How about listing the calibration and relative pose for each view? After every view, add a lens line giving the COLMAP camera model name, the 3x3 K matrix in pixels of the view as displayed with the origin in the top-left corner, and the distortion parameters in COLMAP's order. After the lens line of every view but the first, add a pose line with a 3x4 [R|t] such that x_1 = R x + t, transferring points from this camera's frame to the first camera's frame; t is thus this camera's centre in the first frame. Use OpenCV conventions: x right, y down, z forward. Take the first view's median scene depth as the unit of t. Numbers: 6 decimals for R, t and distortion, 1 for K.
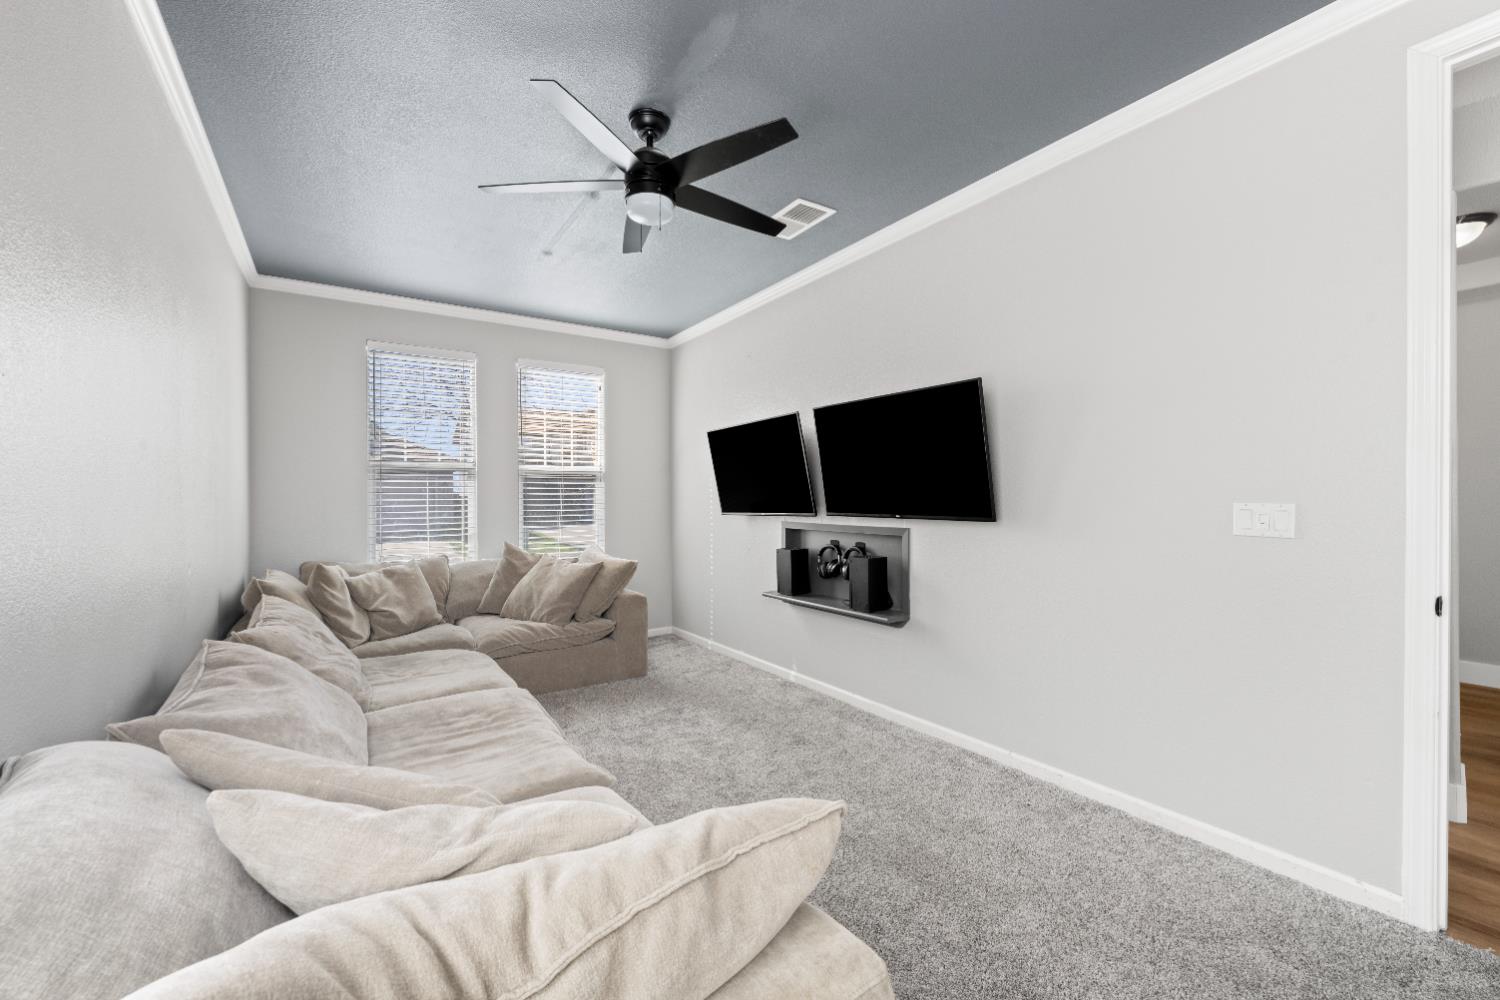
lens RADIAL K [[597.3, 0, 750.0], [0, 597.3, 500.0], [0, 0, 1]] dist [0.000104, -0.000001]
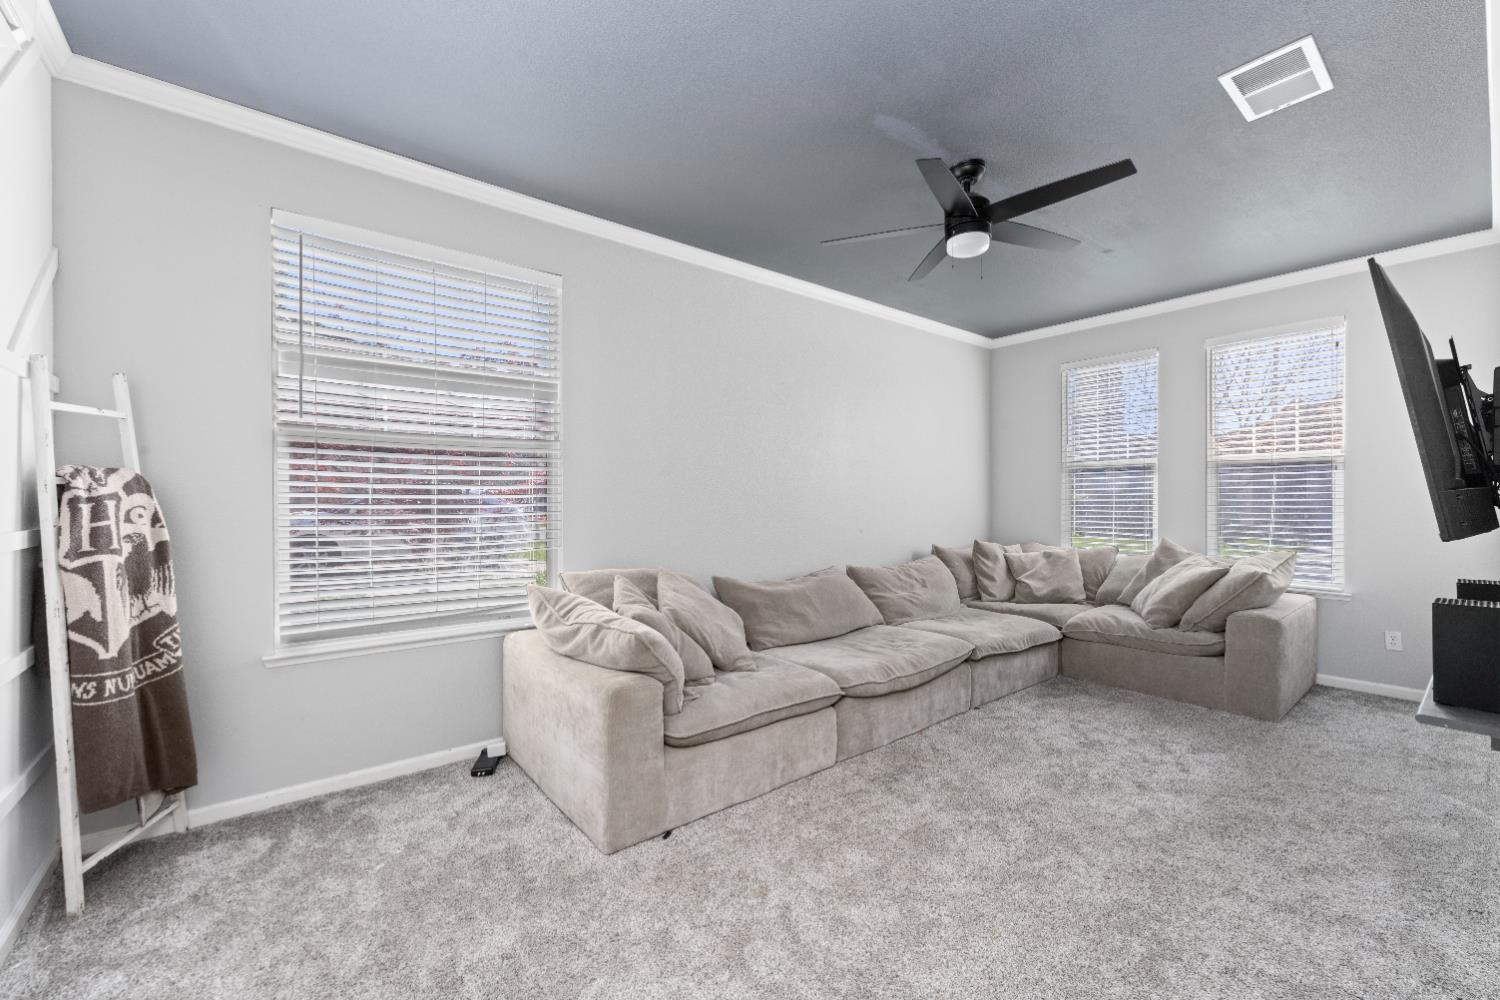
lens RADIAL K [[597.3, 0, 750.0], [0, 597.3, 500.0], [0, 0, 1]] dist [0.000104, -0.000001]
pose [[0.081241, 0.005577, -0.996679, 0.538507], [0.004156, 0.999974, 0.005934, -0.000404], [0.996686, -0.004624, 0.081216, 0.266450]]
